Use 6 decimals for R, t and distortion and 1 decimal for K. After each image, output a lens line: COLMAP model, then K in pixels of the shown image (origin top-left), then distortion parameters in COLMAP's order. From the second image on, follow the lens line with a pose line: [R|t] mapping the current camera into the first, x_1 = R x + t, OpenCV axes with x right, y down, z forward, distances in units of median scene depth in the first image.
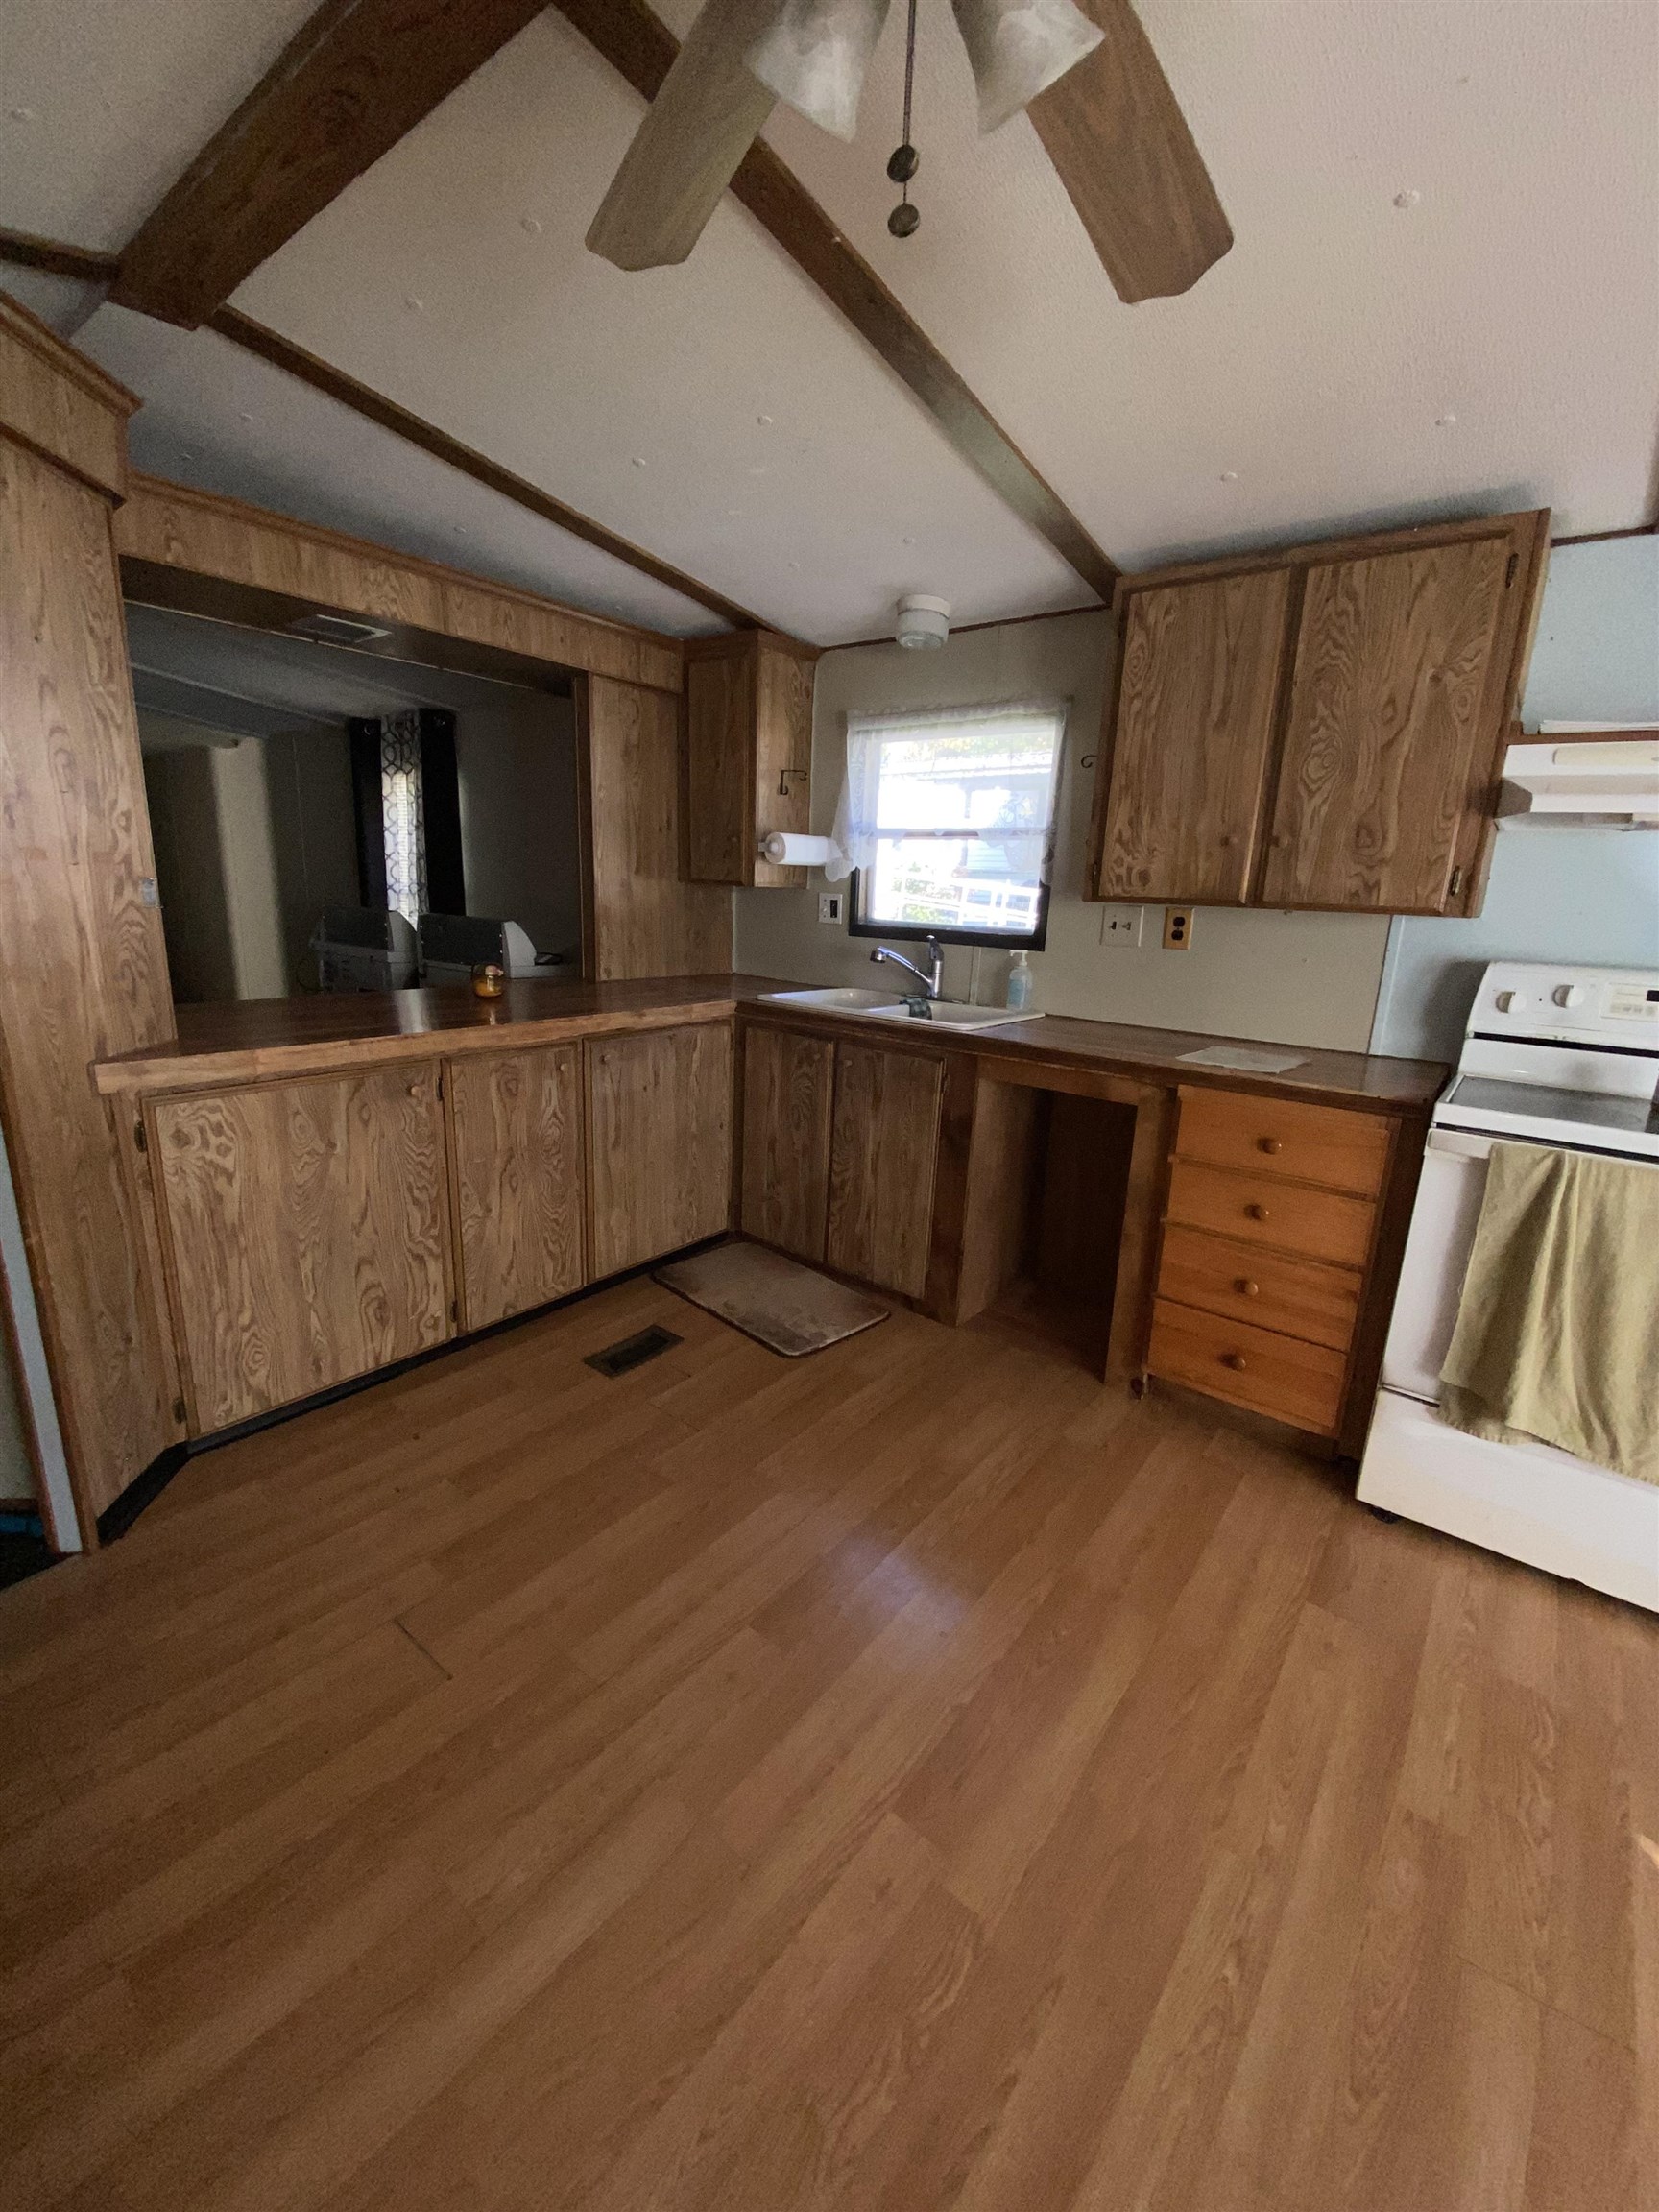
lens RADIAL K [[901.4, 0, 821.1], [0, 901.4, 1120.0], [0, 0, 1]] dist [-0.000730, -0.007543]
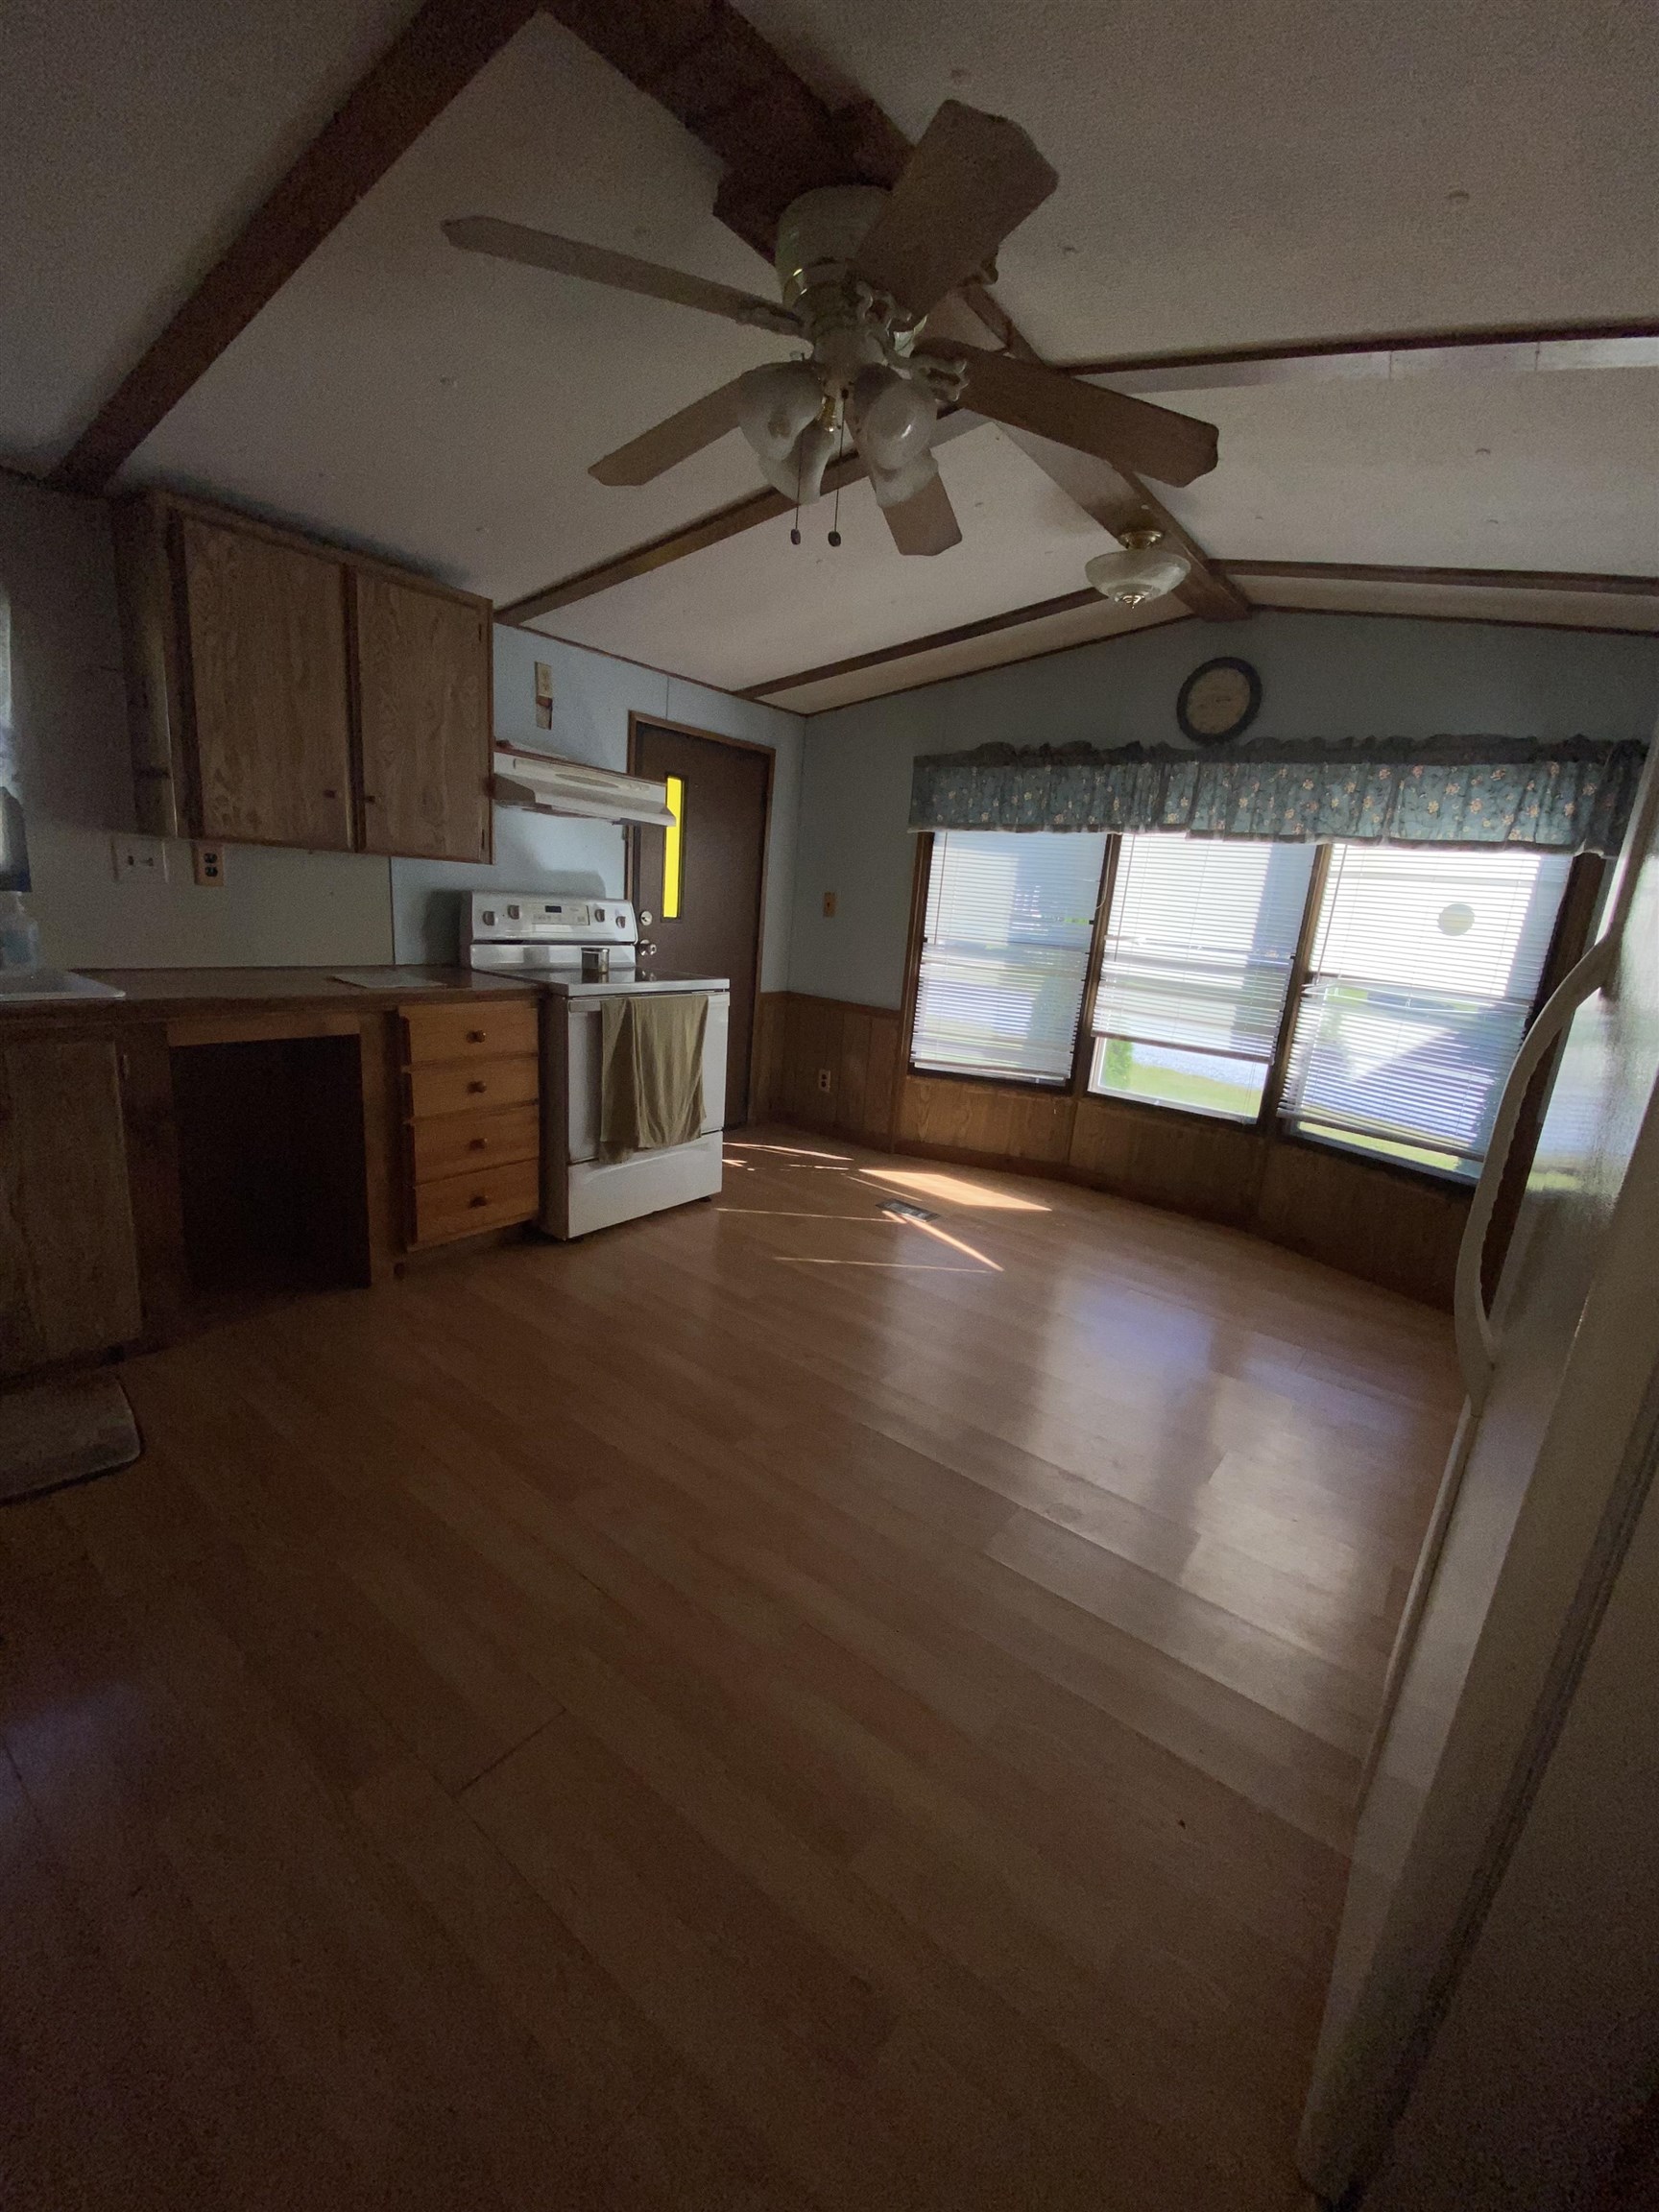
lens RADIAL K [[901.4, 0, 821.1], [0, 901.4, 1120.0], [0, 0, 1]] dist [-0.000730, -0.007543]
pose [[-0.024954, -0.285165, 0.958153, -0.827455], [0.166638, 0.943856, 0.285250, -0.148867], [-0.985702, 0.166783, 0.023966, 0.453260]]
